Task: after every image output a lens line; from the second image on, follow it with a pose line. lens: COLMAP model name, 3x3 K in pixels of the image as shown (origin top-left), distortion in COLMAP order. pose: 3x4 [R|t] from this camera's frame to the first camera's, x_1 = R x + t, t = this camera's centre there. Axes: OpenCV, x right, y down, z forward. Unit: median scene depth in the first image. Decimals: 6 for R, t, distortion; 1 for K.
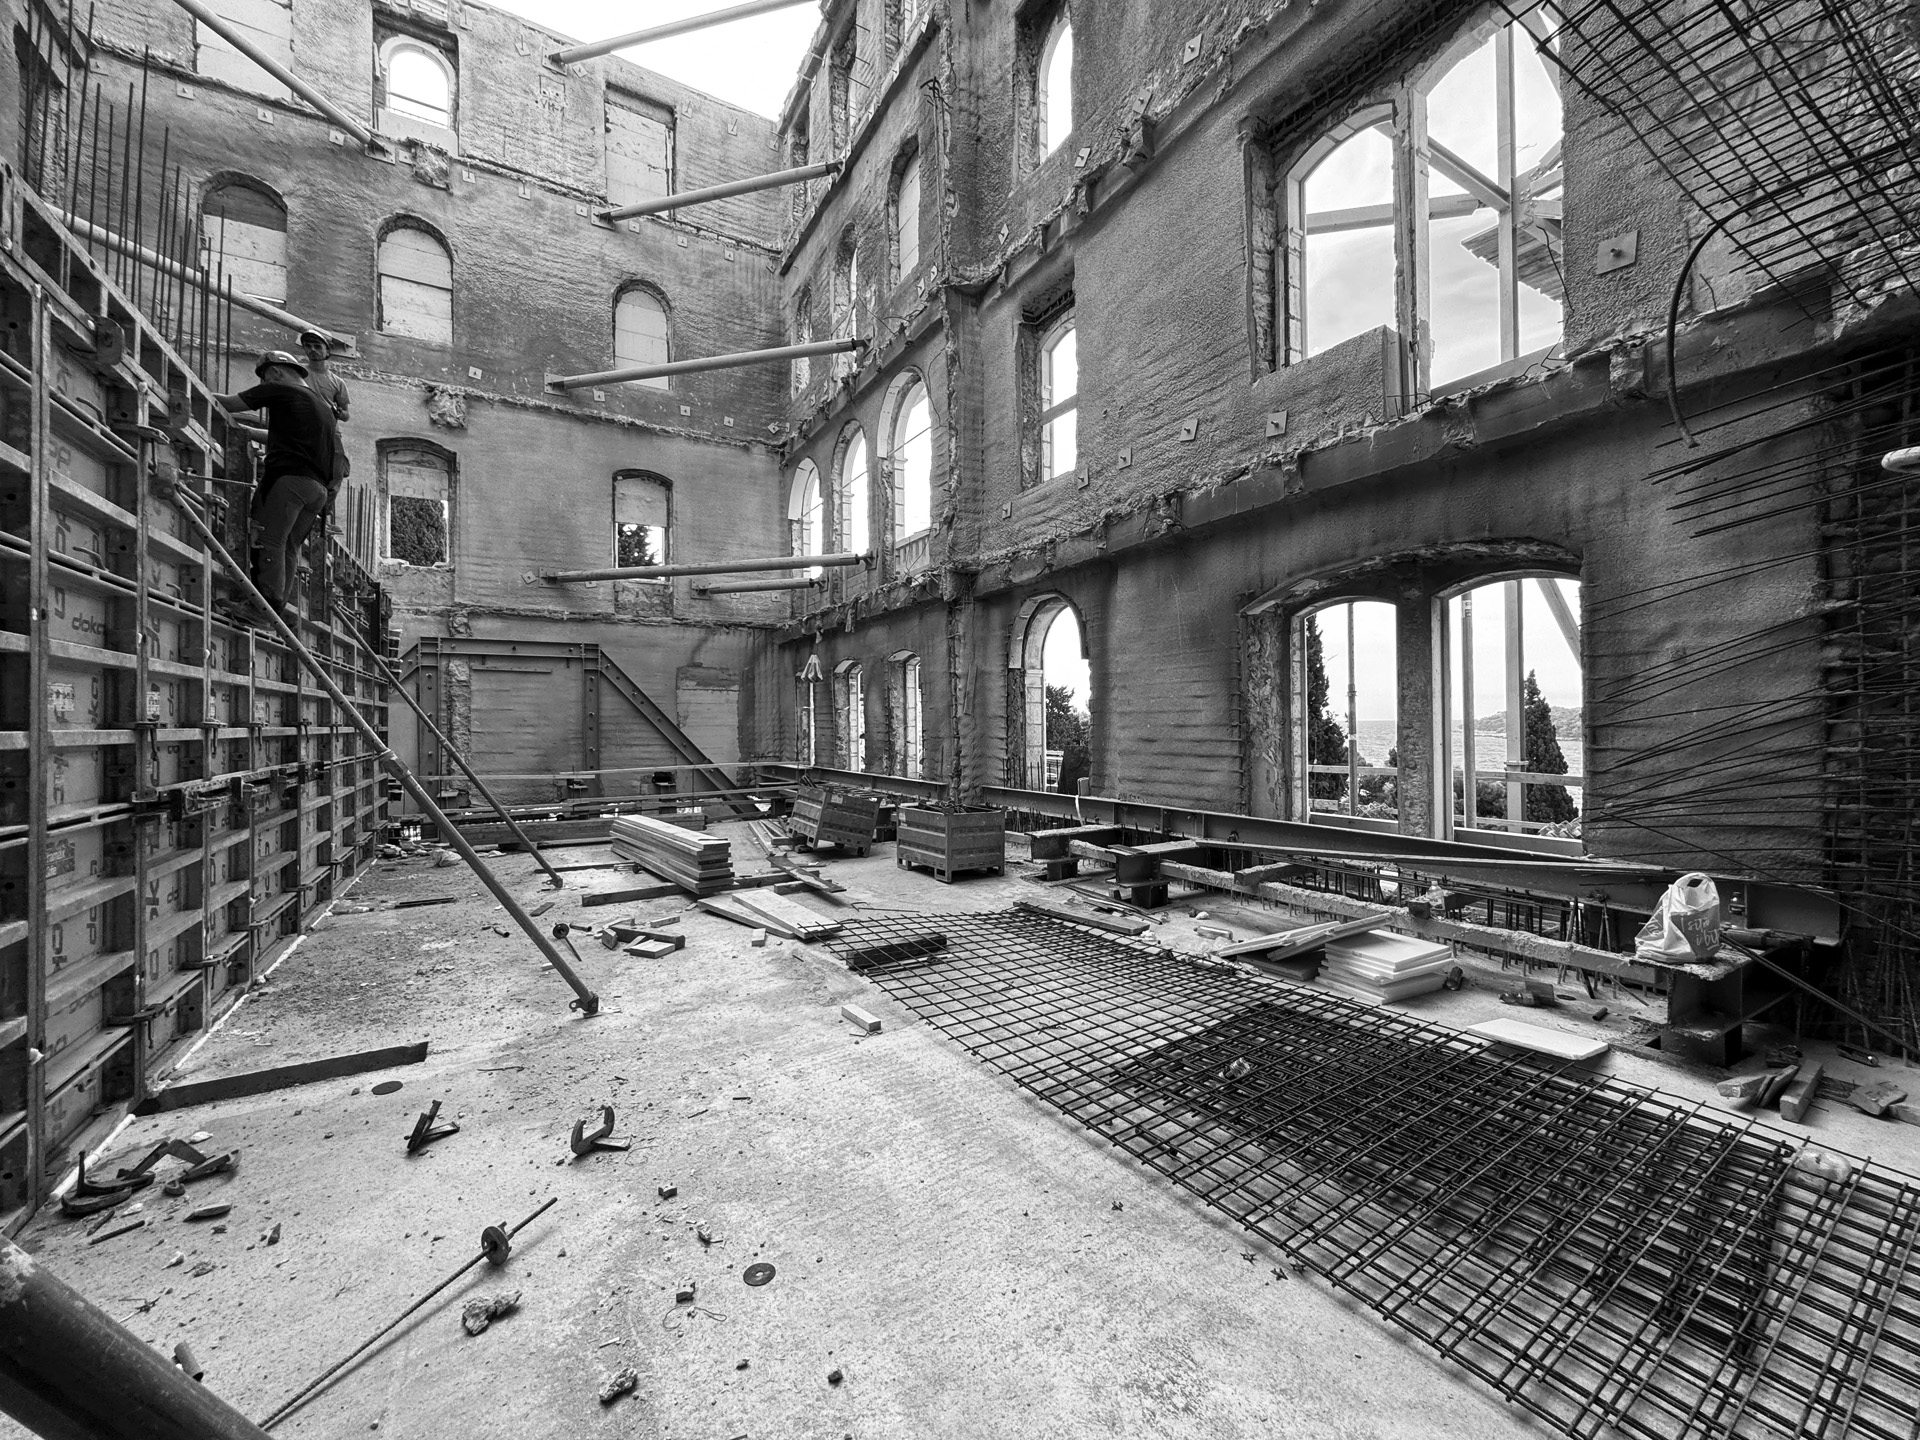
lens RADIAL K [[762.0, 0, 959.5], [0, 762.0, 713.3], [0, 0, 1]] dist [-0.008291, 0.000975]
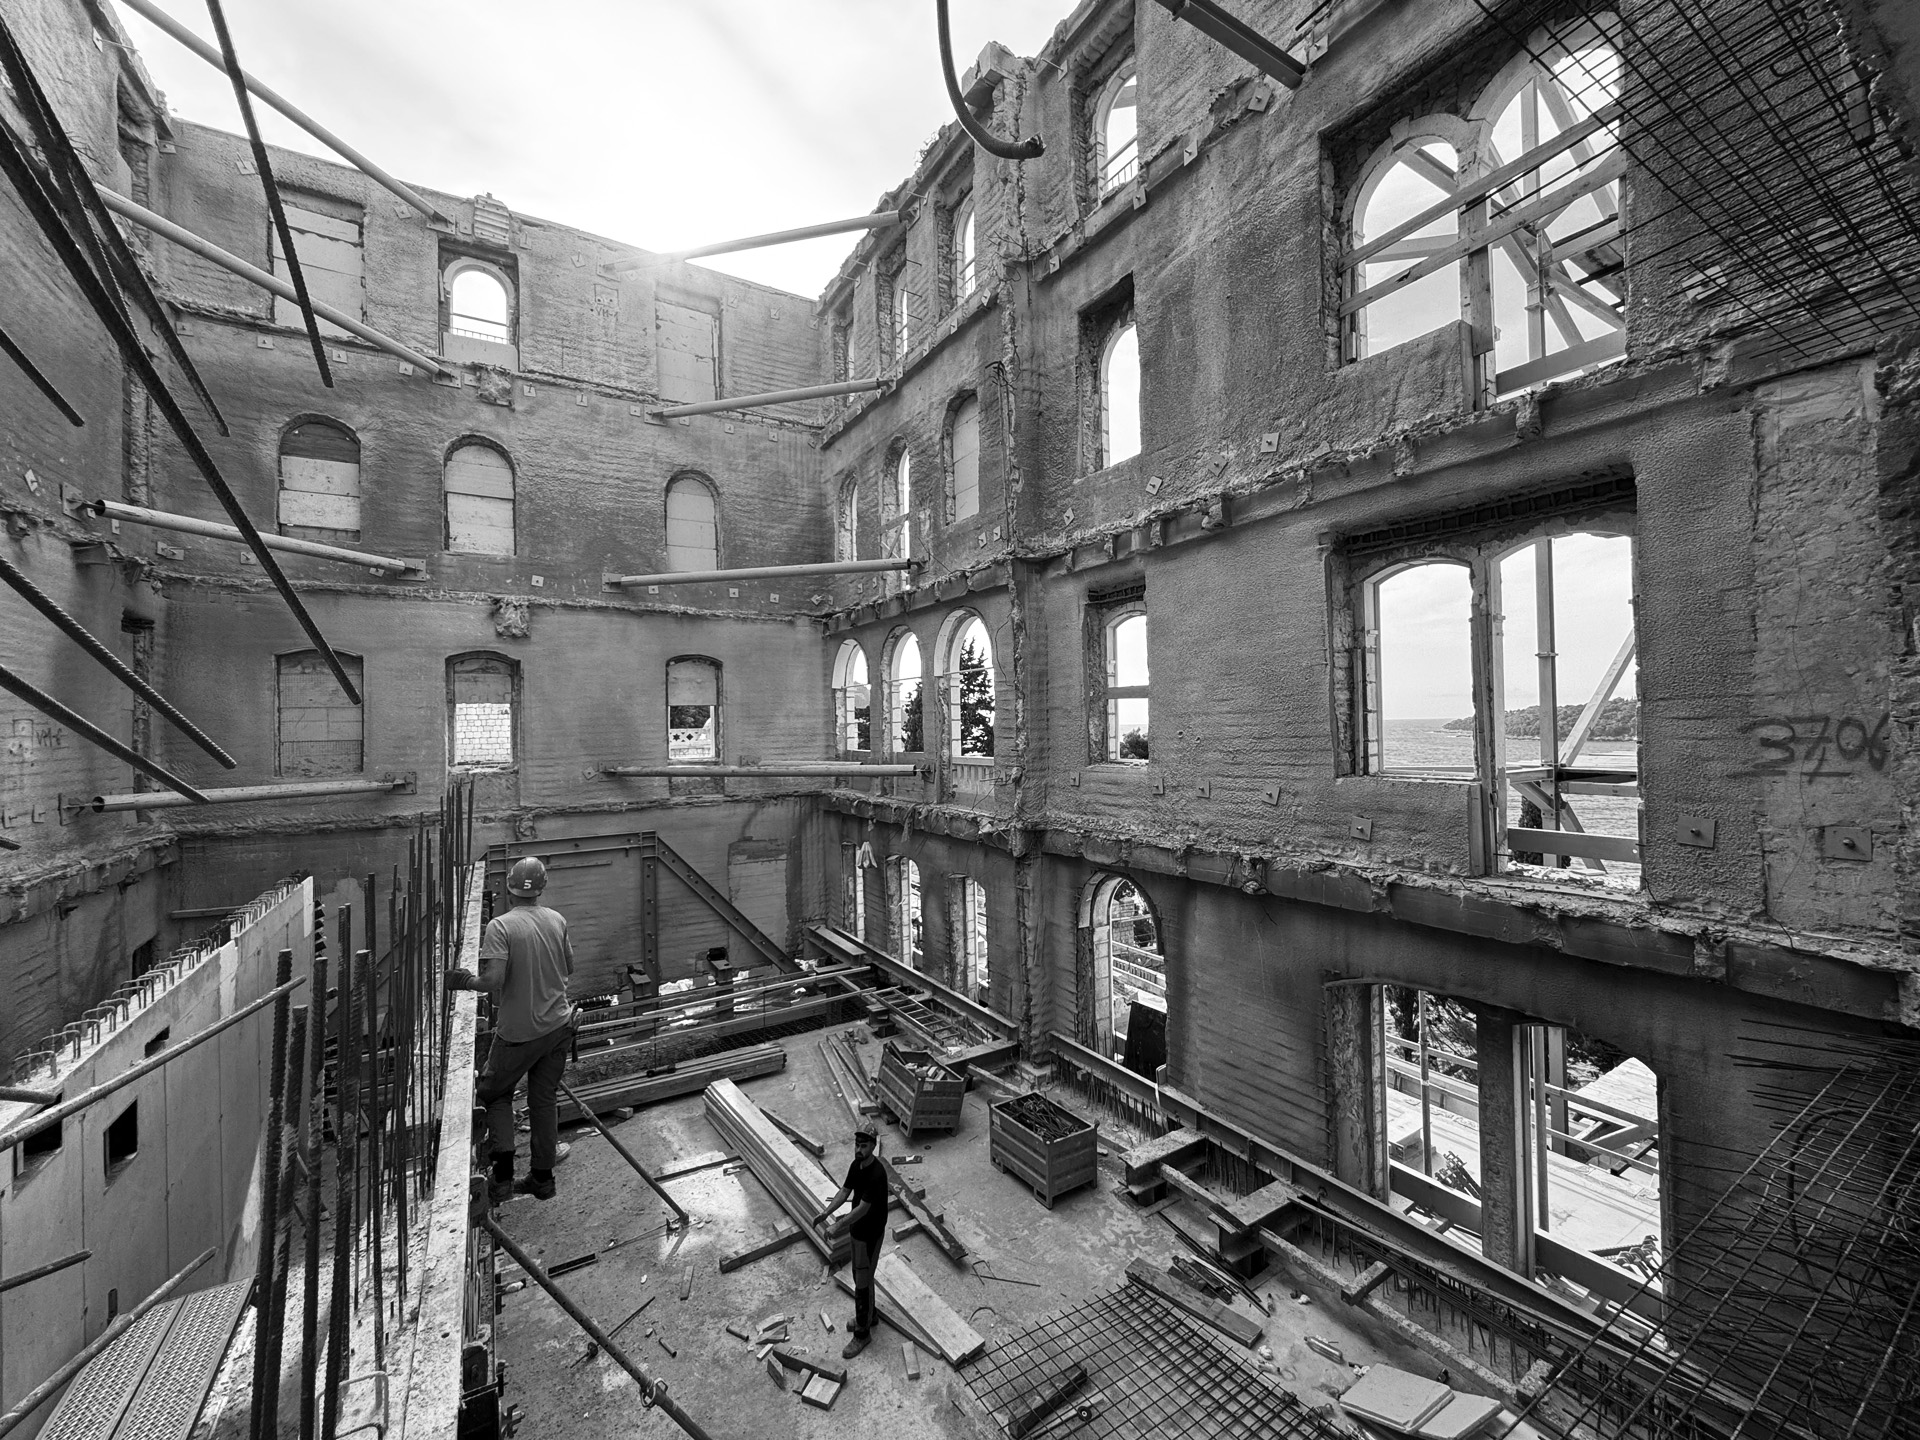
lens RADIAL K [[762.0, 0, 959.7], [0, 762.0, 714.1], [0, 0, 1]] dist [-0.008291, 0.000975]
pose [[0.999842, -0.010593, 0.014278, -0.088893], [0.010707, 0.999911, -0.007997, -0.277866], [-0.014192, 0.008149, 0.999866, -0.043739]]
